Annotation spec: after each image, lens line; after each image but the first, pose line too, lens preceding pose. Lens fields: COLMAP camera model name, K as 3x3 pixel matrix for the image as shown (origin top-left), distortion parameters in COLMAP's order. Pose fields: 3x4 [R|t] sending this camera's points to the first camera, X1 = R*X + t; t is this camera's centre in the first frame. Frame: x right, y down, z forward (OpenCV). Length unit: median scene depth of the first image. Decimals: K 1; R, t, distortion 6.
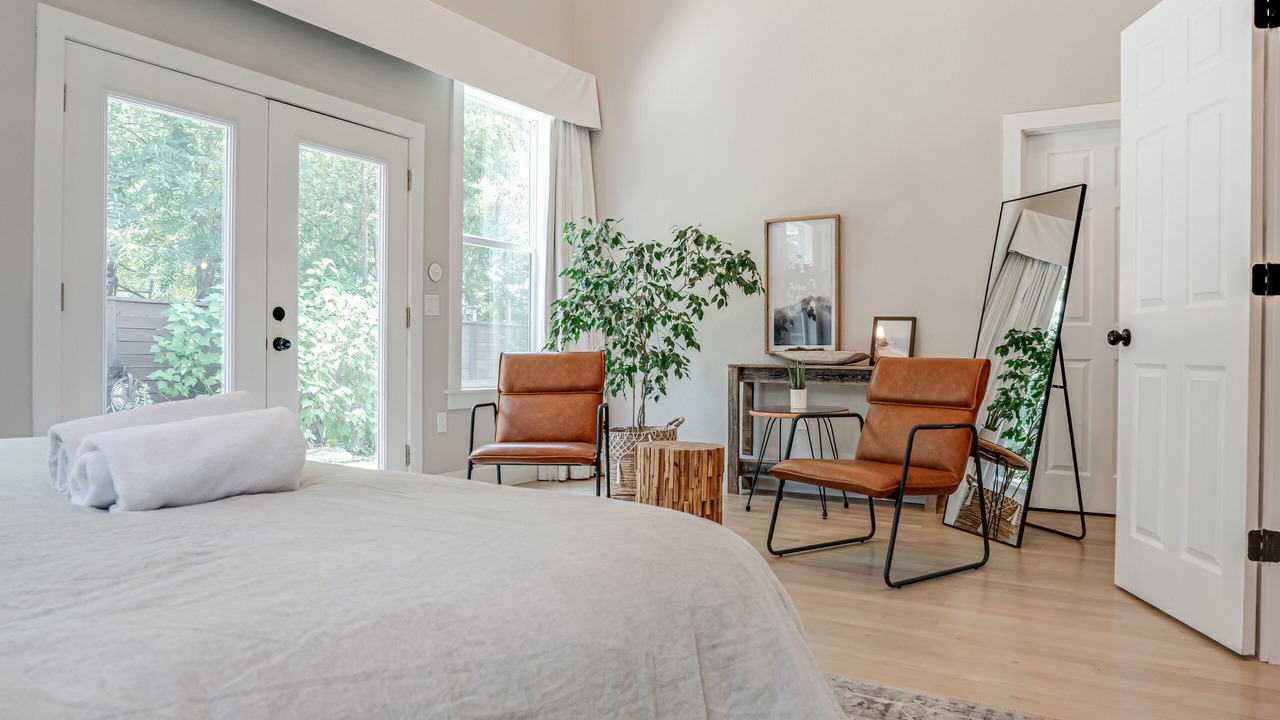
lens RADIAL K [[985.8, 0, 640.0], [0, 985.8, 360.0], [0, 0, 1]] dist [-0.006246, 0.000594]
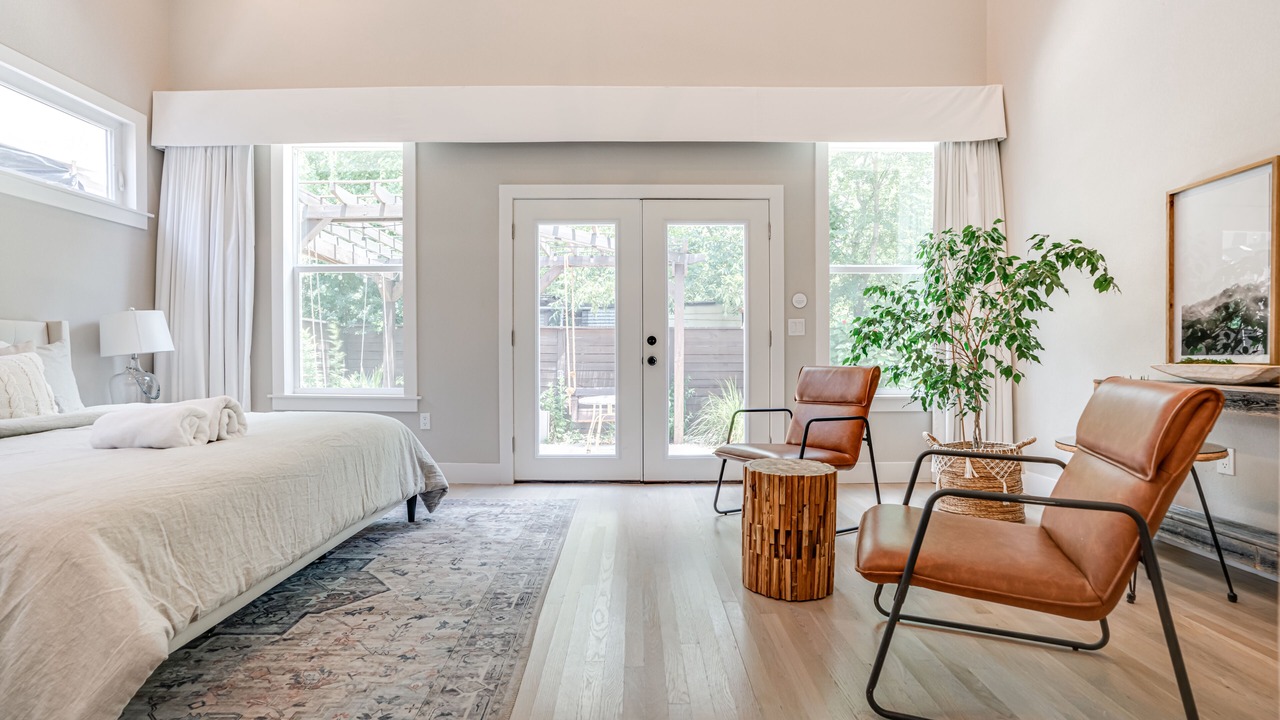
lens RADIAL K [[625.9, 0, 627.7], [0, 625.9, 354.4], [0, 0, 1]] dist [-0.020626, 0.000458]
pose [[0.476102, -0.013458, -0.879287, 0.380935], [0.003376, 0.999903, -0.013476, -0.011183], [0.879384, 0.003447, 0.476102, 0.435682]]
